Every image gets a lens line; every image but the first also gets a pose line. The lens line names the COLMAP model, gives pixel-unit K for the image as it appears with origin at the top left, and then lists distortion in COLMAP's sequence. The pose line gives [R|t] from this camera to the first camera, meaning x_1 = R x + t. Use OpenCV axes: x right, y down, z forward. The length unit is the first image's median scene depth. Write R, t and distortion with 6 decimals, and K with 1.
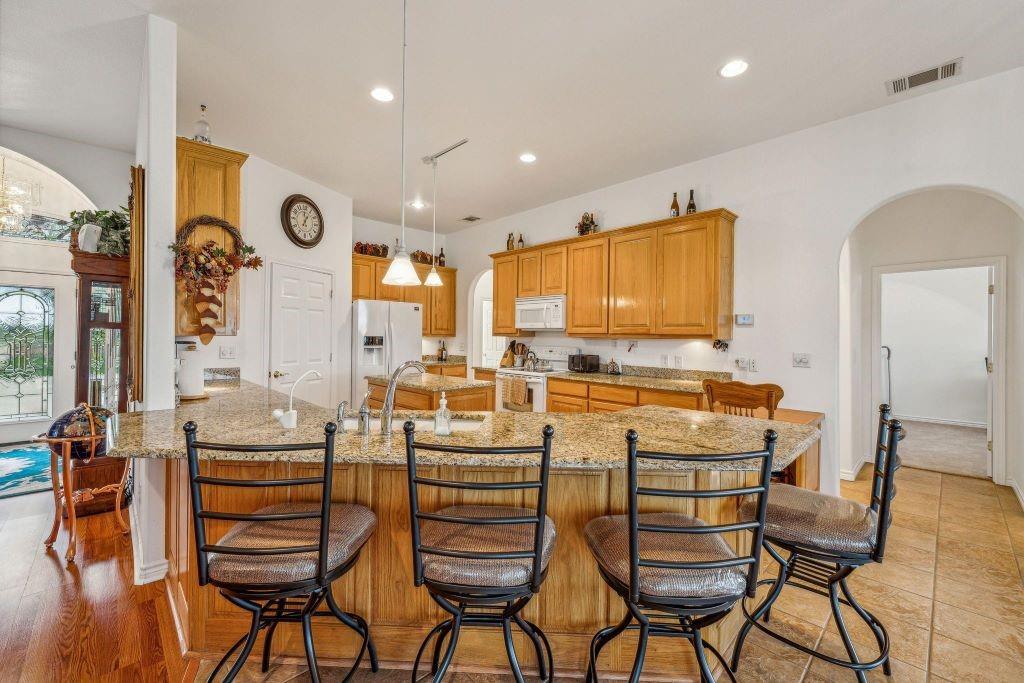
lens RADIAL K [[428.0, 0, 516.2], [0, 428.0, 336.0], [0, 0, 1]] dist [0.000307, 0.000044]
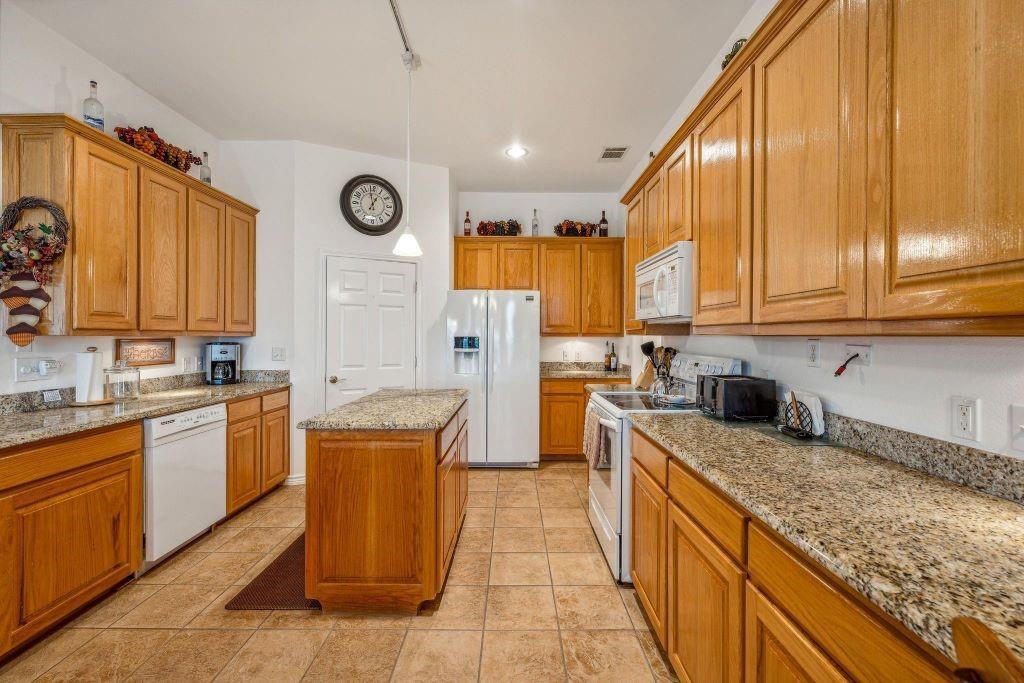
lens RADIAL K [[428.0, 0, 516.2], [0, 428.0, 336.0], [0, 0, 1]] dist [0.000307, 0.000044]
pose [[0.712601, -0.008993, -0.701511, 0.300279], [0.005691, 0.999959, -0.007038, 0.005884], [0.701546, 0.001023, 0.712623, 0.550828]]
